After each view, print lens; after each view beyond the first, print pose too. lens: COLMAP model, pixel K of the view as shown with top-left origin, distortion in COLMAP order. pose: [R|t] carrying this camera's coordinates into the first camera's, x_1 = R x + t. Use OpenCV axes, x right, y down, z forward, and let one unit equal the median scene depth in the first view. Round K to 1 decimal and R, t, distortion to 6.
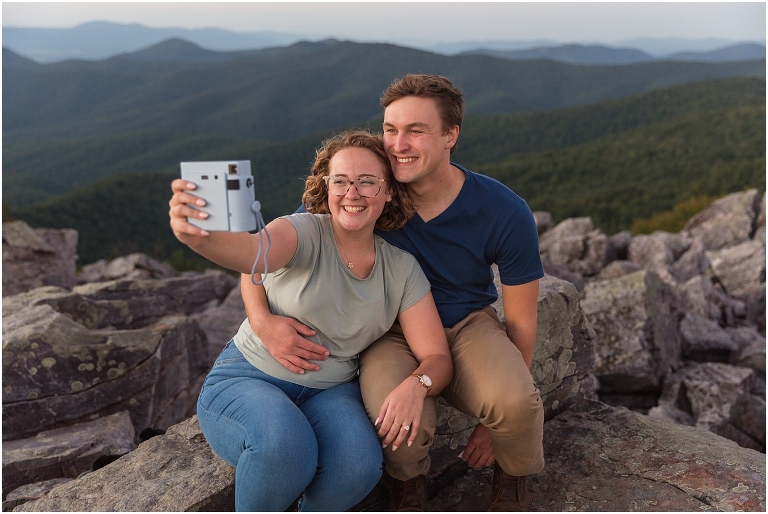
lens RADIAL K [[821.1, 0, 384.0], [0, 821.1, 257.0], [0, 0, 1]] dist [0.007186, 0.003140]
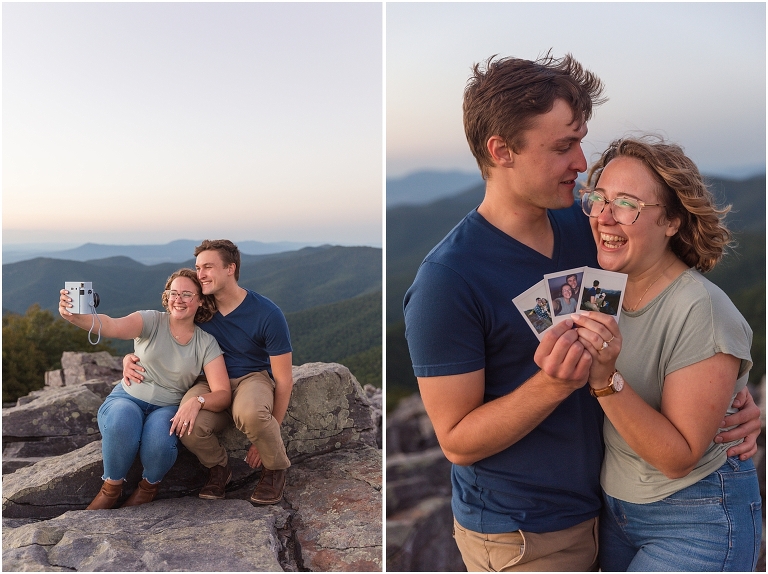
lens RADIAL K [[715.0, 0, 384.0], [0, 715.0, 287.0], [0, 0, 1]] dist [-0.047696, 0.000740]
pose [[0.967149, -0.026613, -0.252815, 0.780814], [-0.034733, 0.971346, -0.235119, 0.244795], [0.251828, 0.236176, 0.938511, -0.403719]]
